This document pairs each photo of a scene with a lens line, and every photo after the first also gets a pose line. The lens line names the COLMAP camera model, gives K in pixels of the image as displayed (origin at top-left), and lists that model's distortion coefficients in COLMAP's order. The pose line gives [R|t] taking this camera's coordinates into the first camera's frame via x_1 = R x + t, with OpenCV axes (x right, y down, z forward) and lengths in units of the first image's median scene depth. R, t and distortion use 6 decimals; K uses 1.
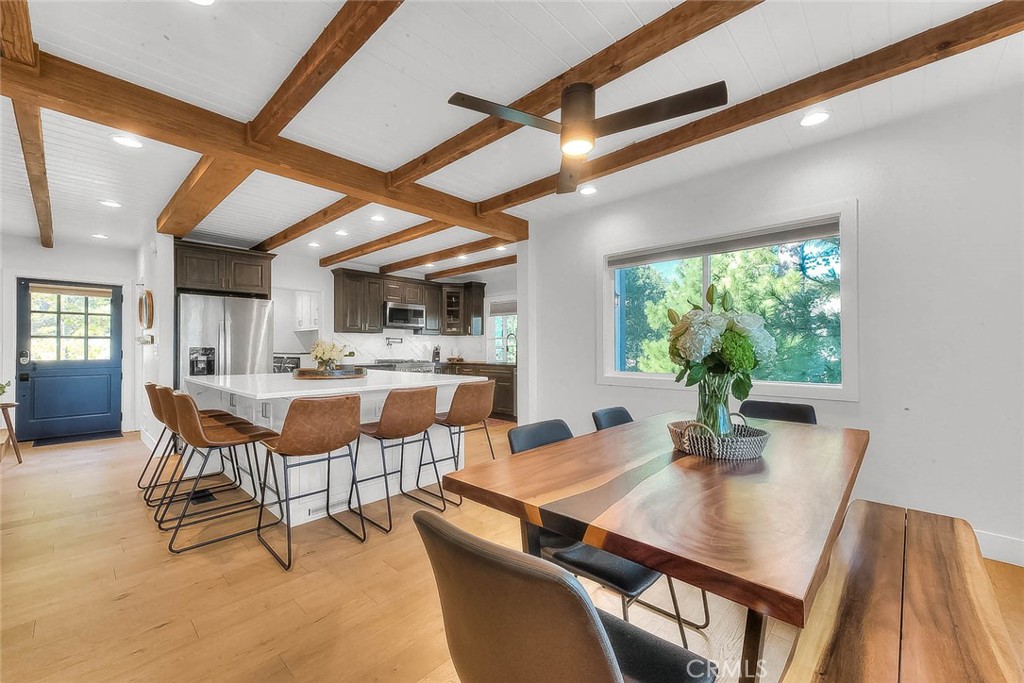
lens RADIAL K [[411.7, 0, 507.8], [0, 411.7, 345.3], [0, 0, 1]] dist [0.017175, 0.000904]
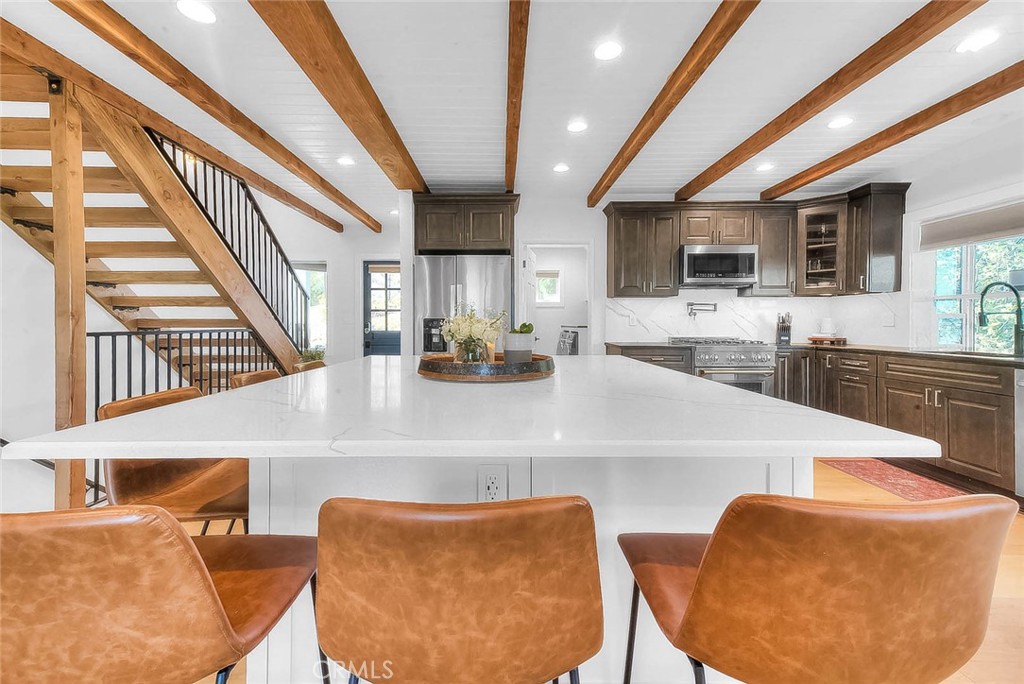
lens RADIAL K [[411.7, 0, 504.4], [0, 411.7, 324.6], [0, 0, 1]] dist [0.017175, 0.000904]
pose [[0.698258, 0.004115, -0.715835, -0.045220], [0.005318, 0.999926, 0.010935, 0.007634], [0.715827, -0.011442, 0.698184, 0.446637]]
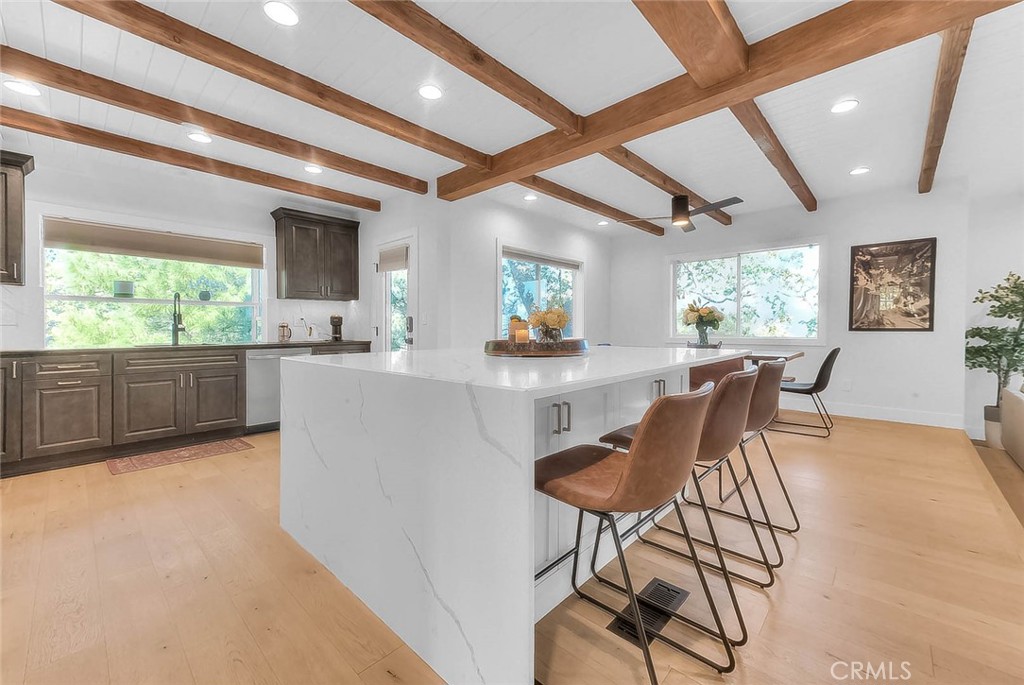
lens RADIAL K [[411.7, 0, 525.4], [0, 411.7, 334.9], [0, 0, 1]] dist [0.017175, 0.000904]
pose [[-0.036721, -0.018131, 0.999161, -0.705202], [-0.006432, 0.999819, 0.017906, 0.020147], [-0.999305, -0.005769, -0.036831, 0.685761]]
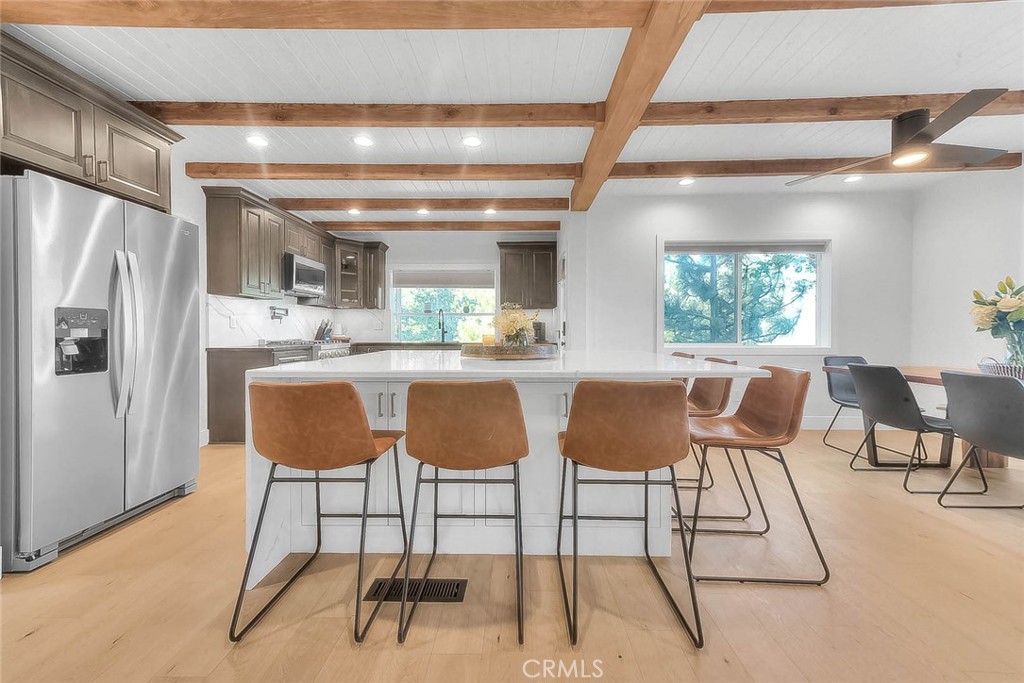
lens RADIAL K [[411.7, 0, 508.1], [0, 411.7, 331.8], [0, 0, 1]] dist [0.017175, 0.000904]
pose [[0.741532, 0.003751, 0.670907, -0.584112], [-0.008713, 0.999954, 0.004040, 0.019970], [-0.670861, -0.008841, 0.741531, 0.317567]]
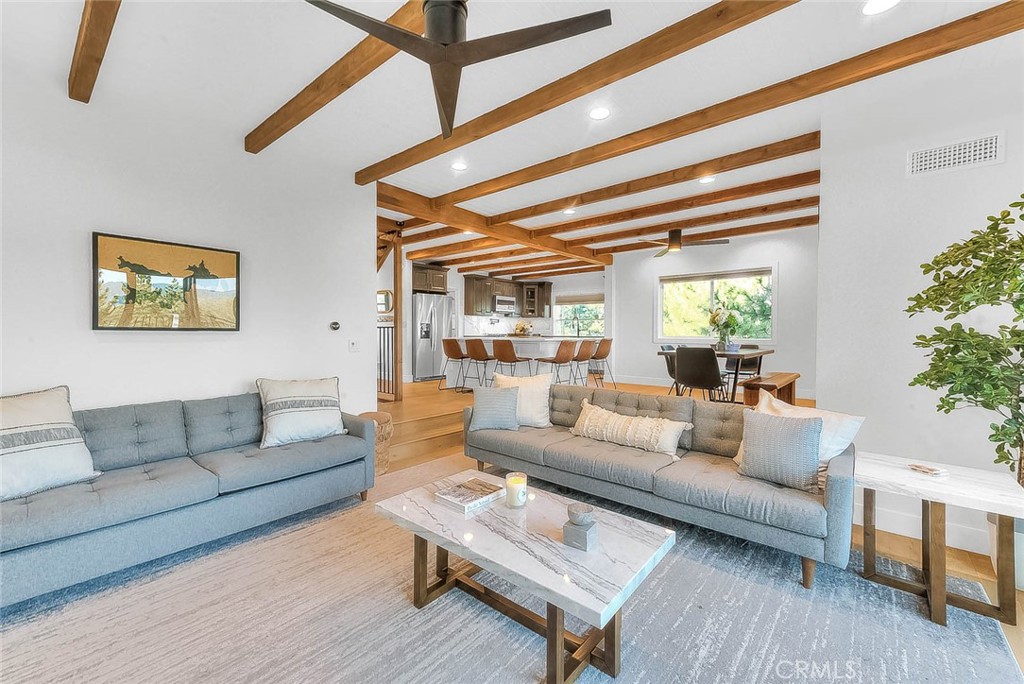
lens RADIAL K [[411.7, 0, 502.4], [0, 411.7, 338.1], [0, 0, 1]] dist [0.017175, 0.000904]
pose [[0.999039, 0.004757, 0.043564, -0.404172], [-0.005688, 0.999758, 0.021267, 0.024153], [-0.043452, -0.021495, 0.998824, -0.636246]]
